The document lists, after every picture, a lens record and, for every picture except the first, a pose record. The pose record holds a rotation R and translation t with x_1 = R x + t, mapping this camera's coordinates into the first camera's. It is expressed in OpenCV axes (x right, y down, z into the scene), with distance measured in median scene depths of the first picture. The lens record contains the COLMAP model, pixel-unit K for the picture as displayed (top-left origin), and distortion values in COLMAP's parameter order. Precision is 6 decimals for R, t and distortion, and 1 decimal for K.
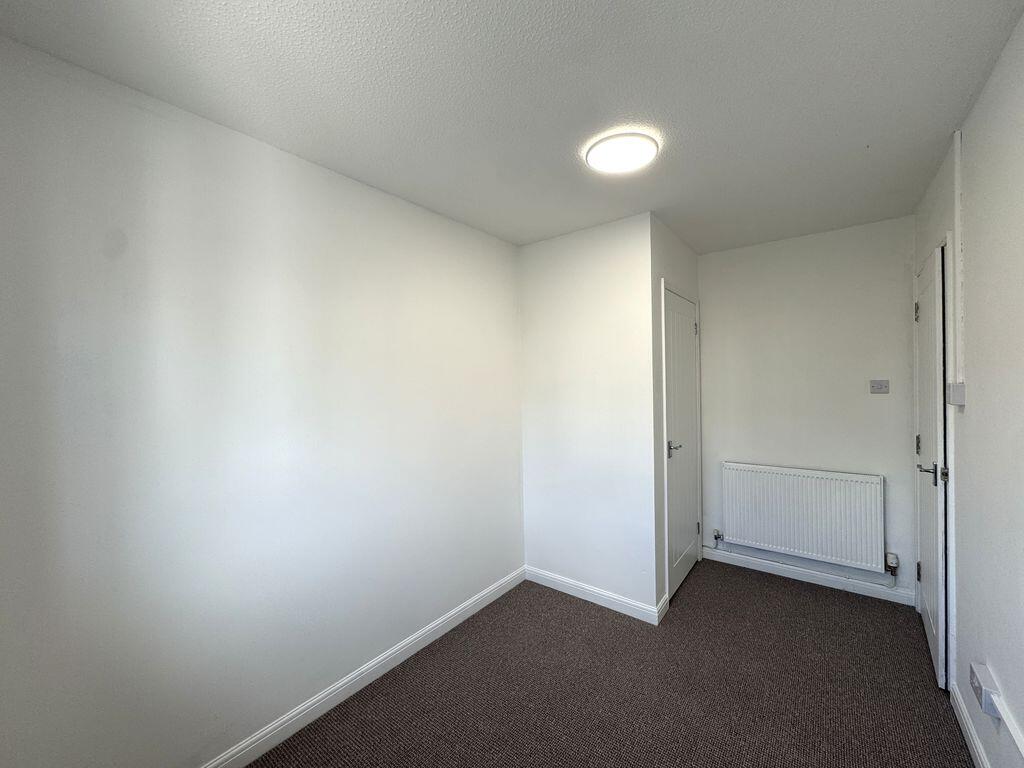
lens RADIAL K [[409.2, 0, 512.0], [0, 409.2, 384.0], [0, 0, 1]] dist [-0.001201, -0.000140]
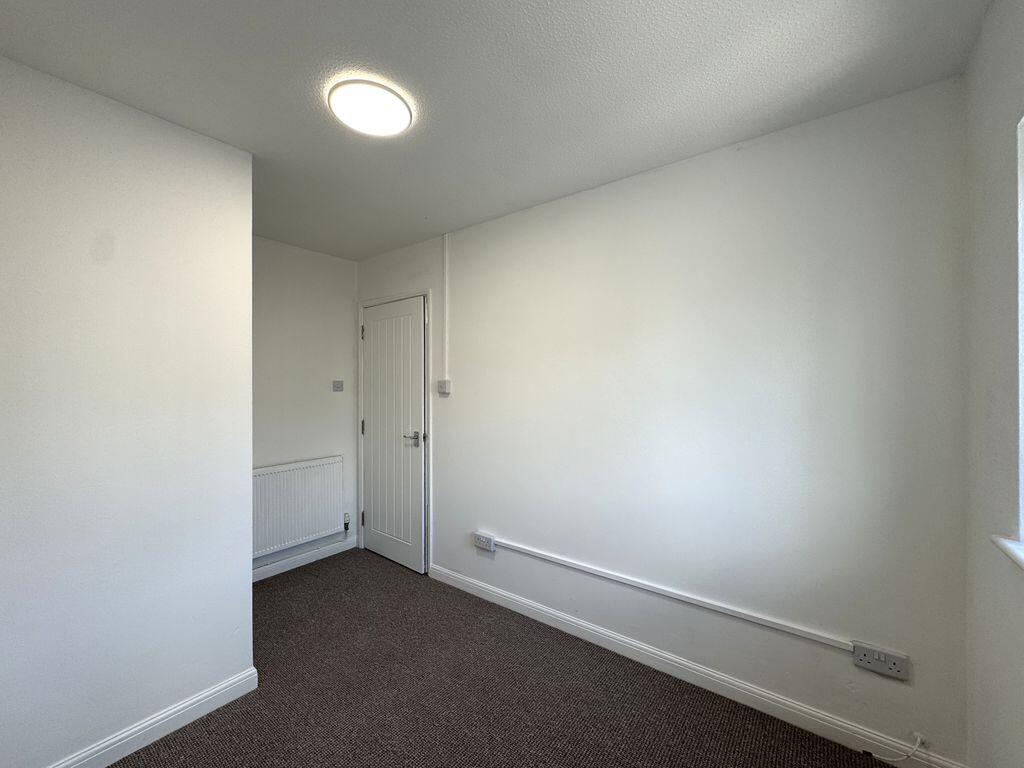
lens RADIAL K [[414.9, 0, 512.0], [0, 414.9, 384.0], [0, 0, 1]] dist [0.000637, 0.000052]
pose [[-0.005358, 0.022083, 0.999742, -0.428698], [0.013976, 0.999660, -0.022006, 0.038967], [-0.999888, 0.013855, -0.005664, 0.494032]]
